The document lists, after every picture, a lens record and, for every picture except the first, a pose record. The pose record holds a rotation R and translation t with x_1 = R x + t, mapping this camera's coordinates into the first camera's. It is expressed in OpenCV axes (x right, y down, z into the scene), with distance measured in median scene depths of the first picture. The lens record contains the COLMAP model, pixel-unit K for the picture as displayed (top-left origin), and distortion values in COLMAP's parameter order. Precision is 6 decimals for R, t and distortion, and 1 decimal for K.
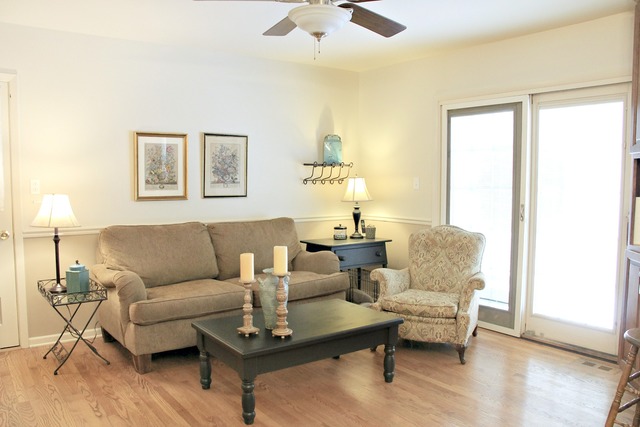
lens RADIAL K [[527.0, 0, 320.0], [0, 527.0, 213.5], [0, 0, 1]] dist [-0.191829, 0.166817]
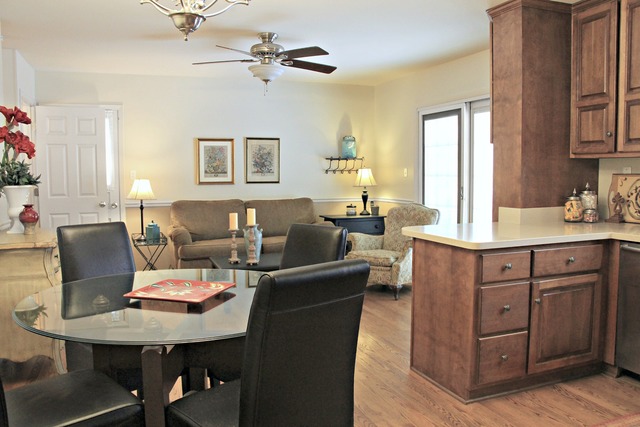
lens RADIAL K [[527.0, 0, 320.0], [0, 527.0, 213.5], [0, 0, 1]] dist [-0.191829, 0.166817]
pose [[0.963919, 0.013691, -0.265842, 0.364515], [-0.011113, 0.999876, 0.011198, 0.036000], [0.265963, -0.007840, 0.963951, -0.338572]]
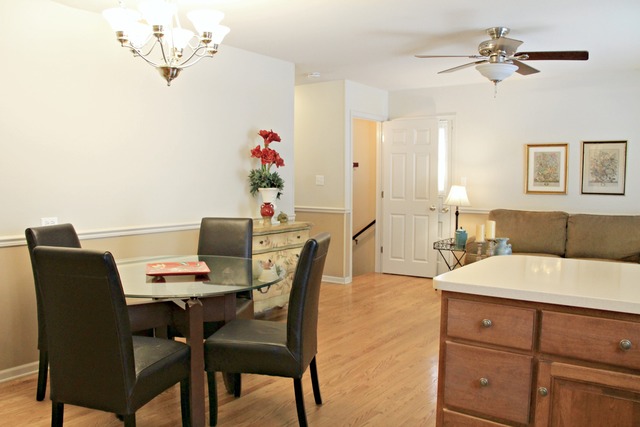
lens RADIAL K [[527.0, 0, 320.0], [0, 527.0, 213.5], [0, 0, 1]] dist [-0.191829, 0.166817]
pose [[0.301770, 0.062079, -0.951358, 0.763949], [-0.066706, 0.996807, 0.043885, 0.005359], [0.951044, 0.050218, 0.304947, 0.043622]]
